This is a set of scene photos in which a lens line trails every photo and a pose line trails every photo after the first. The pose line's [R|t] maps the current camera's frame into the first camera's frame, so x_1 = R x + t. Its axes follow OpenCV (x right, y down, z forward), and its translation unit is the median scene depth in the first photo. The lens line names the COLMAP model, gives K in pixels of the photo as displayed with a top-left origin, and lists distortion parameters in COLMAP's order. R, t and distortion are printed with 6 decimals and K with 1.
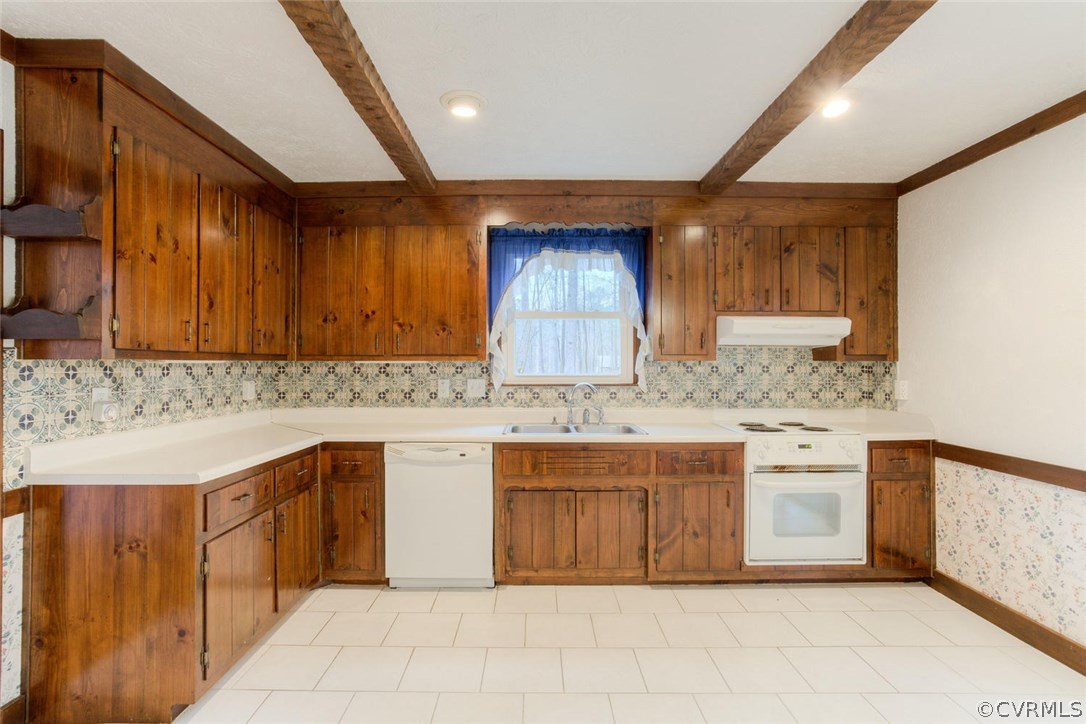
lens RADIAL K [[520.8, 0, 530.3], [0, 520.8, 360.2], [0, 0, 1]] dist [-0.052137, 0.029489]
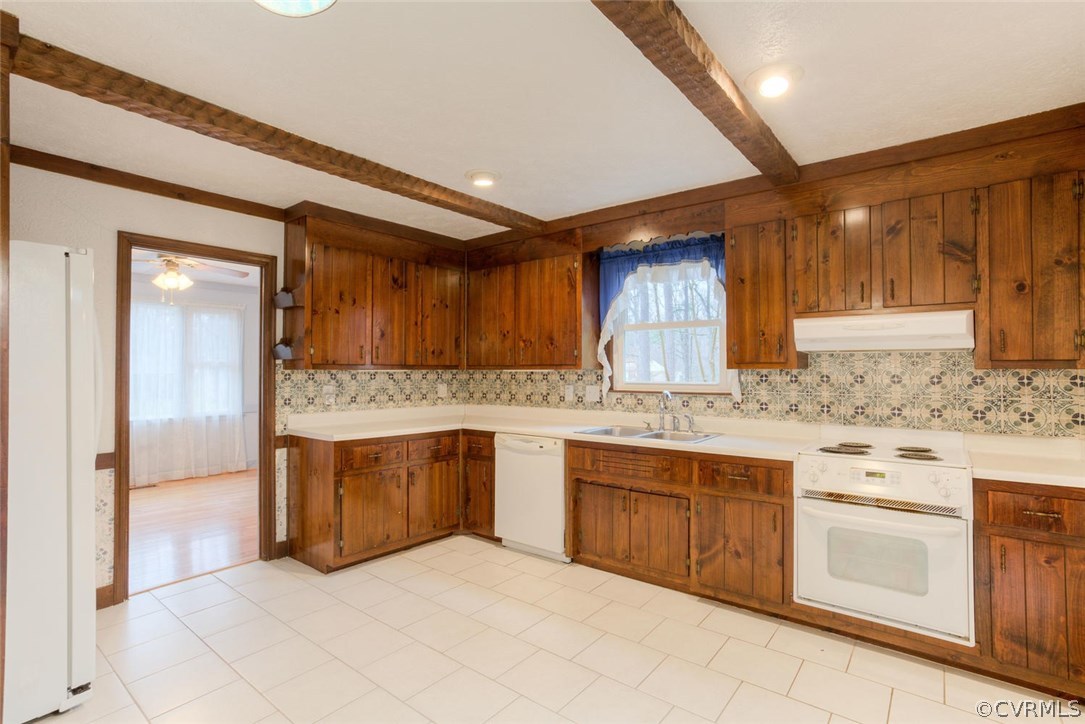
lens RADIAL K [[520.3, 0, 529.8], [0, 520.3, 360.2], [0, 0, 1]] dist [-0.052137, 0.029489]
pose [[0.778890, -0.012523, -0.627035, 0.561279], [0.003931, 0.999878, -0.015086, -0.002728], [0.627148, 0.009285, 0.778845, 0.026636]]
